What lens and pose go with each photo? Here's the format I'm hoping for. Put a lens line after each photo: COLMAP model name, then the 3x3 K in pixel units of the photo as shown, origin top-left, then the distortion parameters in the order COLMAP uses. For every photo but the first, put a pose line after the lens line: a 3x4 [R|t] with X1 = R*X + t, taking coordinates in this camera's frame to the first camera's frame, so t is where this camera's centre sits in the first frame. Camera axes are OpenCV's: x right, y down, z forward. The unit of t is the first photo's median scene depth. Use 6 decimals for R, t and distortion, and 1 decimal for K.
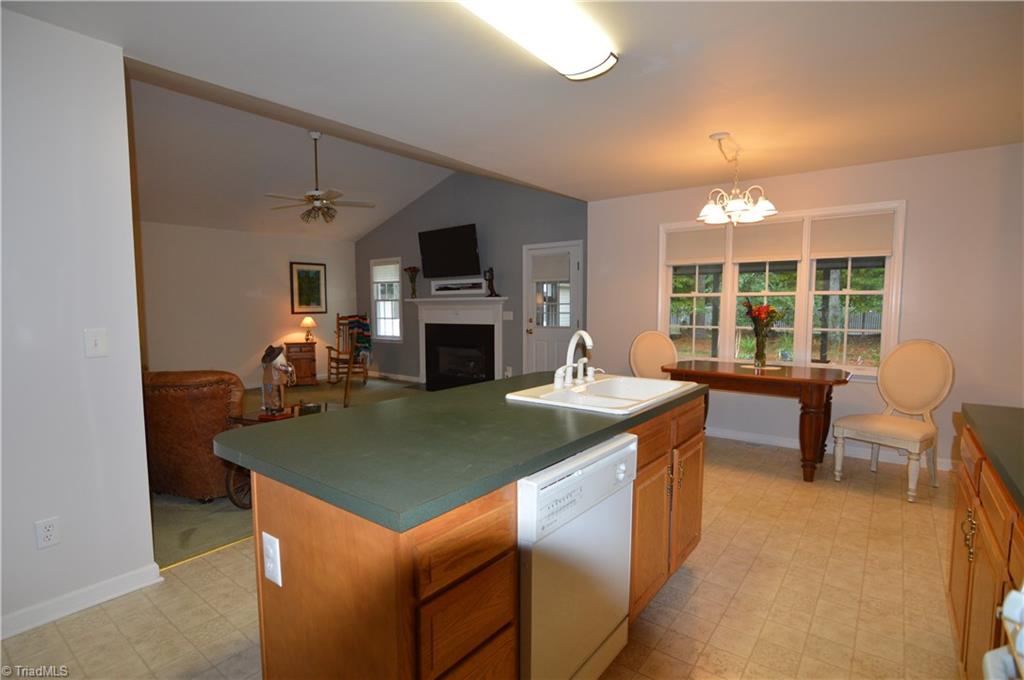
lens RADIAL K [[504.9, 0, 506.1], [0, 504.9, 342.6], [0, 0, 1]] dist [-0.023094, 0.006197]
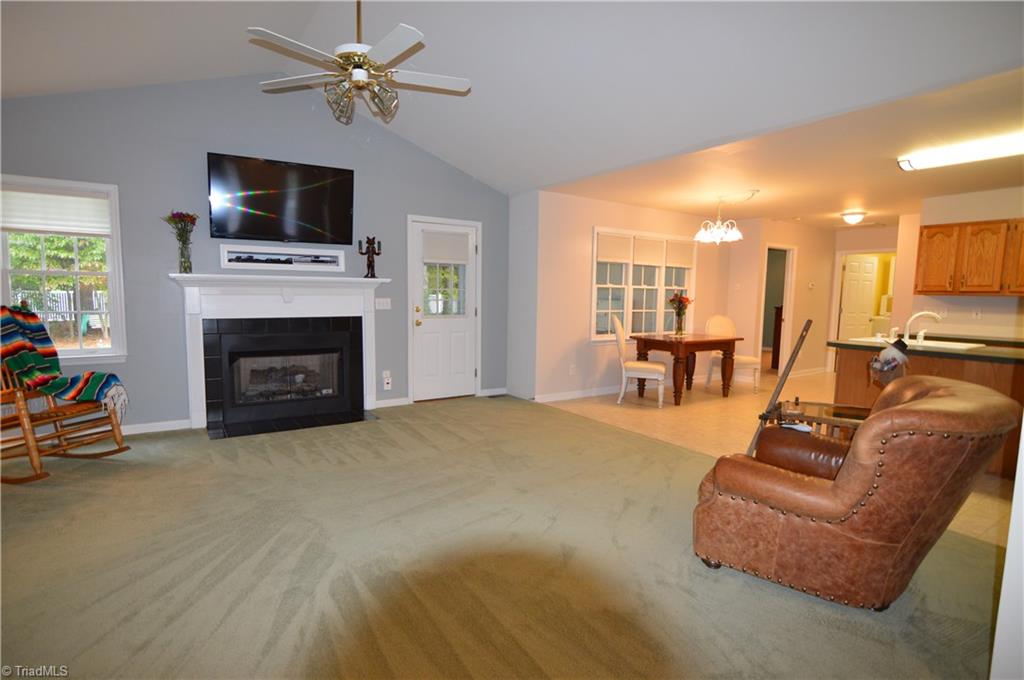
lens RADIAL K [[504.9, 0, 507.1], [0, 504.9, 344.5], [0, 0, 1]] dist [-0.023094, 0.006197]
pose [[0.333538, -0.079731, 0.939359, -0.666026], [0.057796, 0.996272, 0.064040, -0.031202], [-0.940963, 0.032932, 0.336903, 0.588884]]
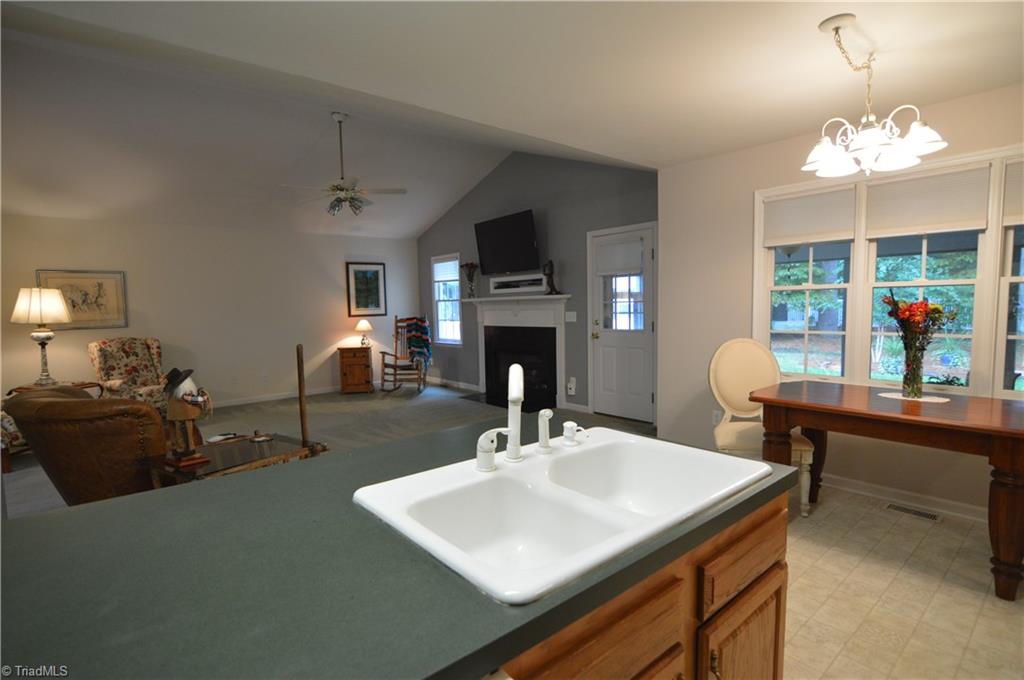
lens RADIAL K [[504.9, 0, 507.1], [0, 504.9, 343.2], [0, 0, 1]] dist [-0.023094, 0.006197]
pose [[0.977819, -0.001402, -0.209449, 0.077933], [0.002834, 0.999975, 0.006538, -0.015374], [0.209434, -0.006986, 0.977798, 0.157662]]
